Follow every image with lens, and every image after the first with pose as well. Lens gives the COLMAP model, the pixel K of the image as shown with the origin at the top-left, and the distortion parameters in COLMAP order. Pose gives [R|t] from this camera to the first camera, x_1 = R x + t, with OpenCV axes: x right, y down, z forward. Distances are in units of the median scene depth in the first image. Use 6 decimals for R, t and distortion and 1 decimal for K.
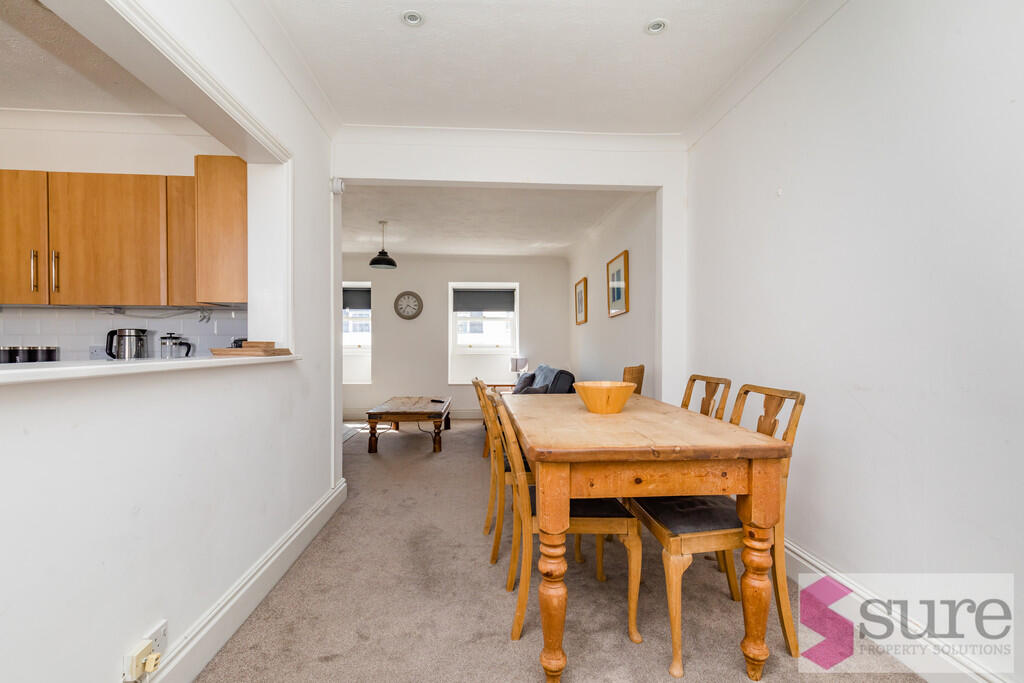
lens RADIAL K [[466.7, 0, 511.3], [0, 466.7, 349.8], [0, 0, 1]] dist [0.003656, -0.000709]
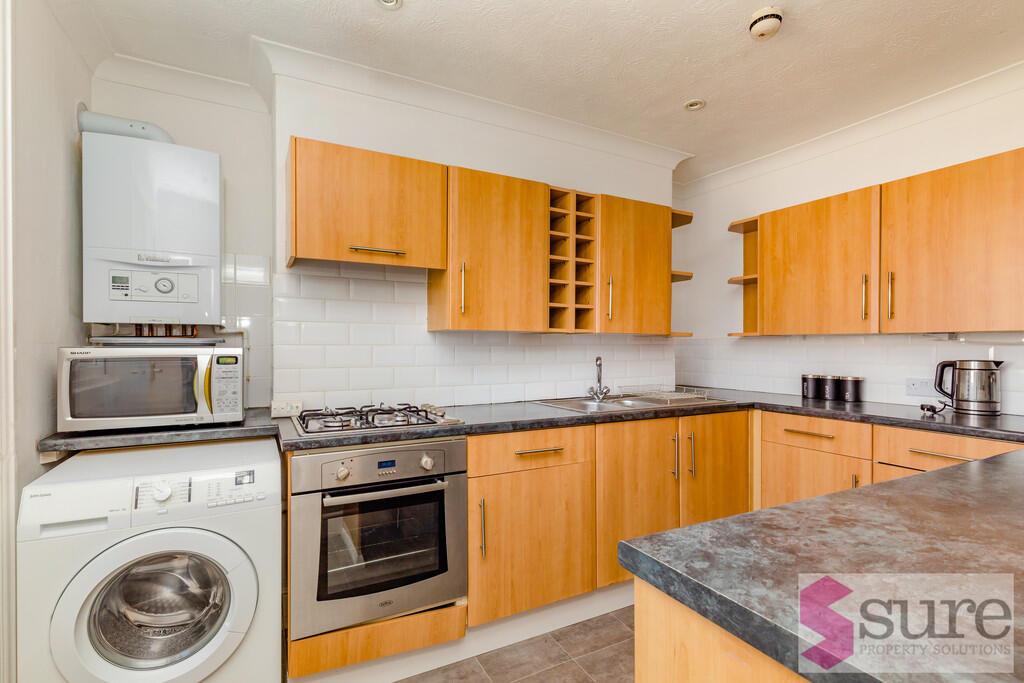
lens RADIAL K [[466.7, 0, 507.6], [0, 466.7, 344.8], [0, 0, 1]] dist [0.003656, -0.000709]
pose [[0.402775, -0.001708, -0.915298, -0.423495], [-0.008662, 0.999946, -0.005677, -0.058114], [0.915258, 0.010214, 0.402738, -0.003606]]
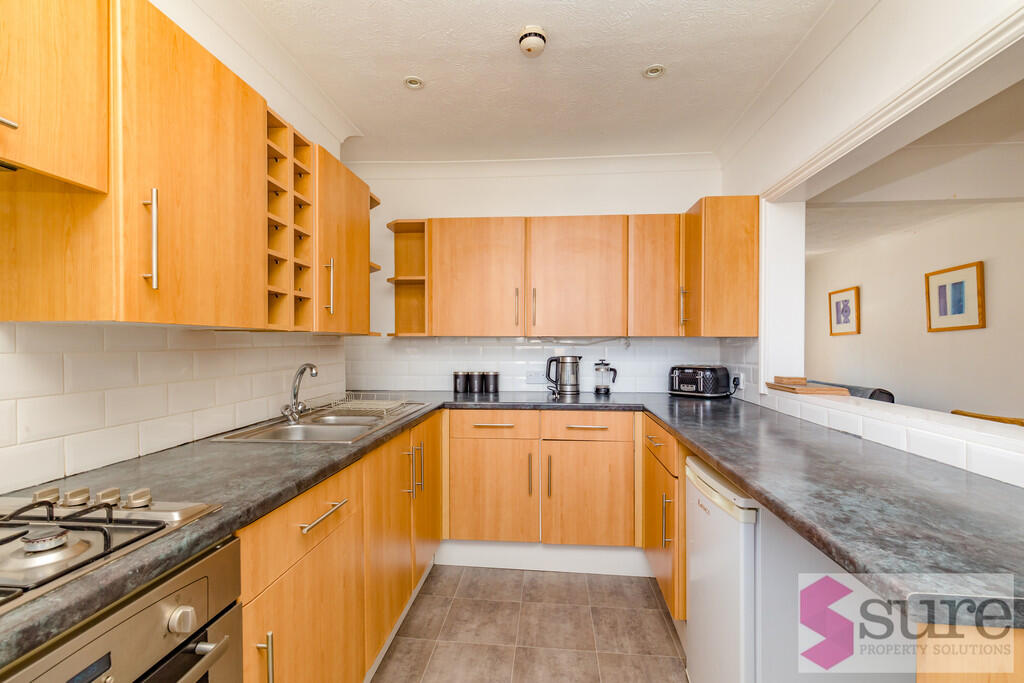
lens RADIAL K [[466.7, 0, 502.0], [0, 466.7, 344.9], [0, 0, 1]] dist [0.003656, -0.000709]
pose [[0.985044, 0.002729, -0.172282, -0.780865], [-0.003107, 0.999993, -0.001923, -0.067396], [0.172275, 0.002429, 0.985046, -0.089651]]
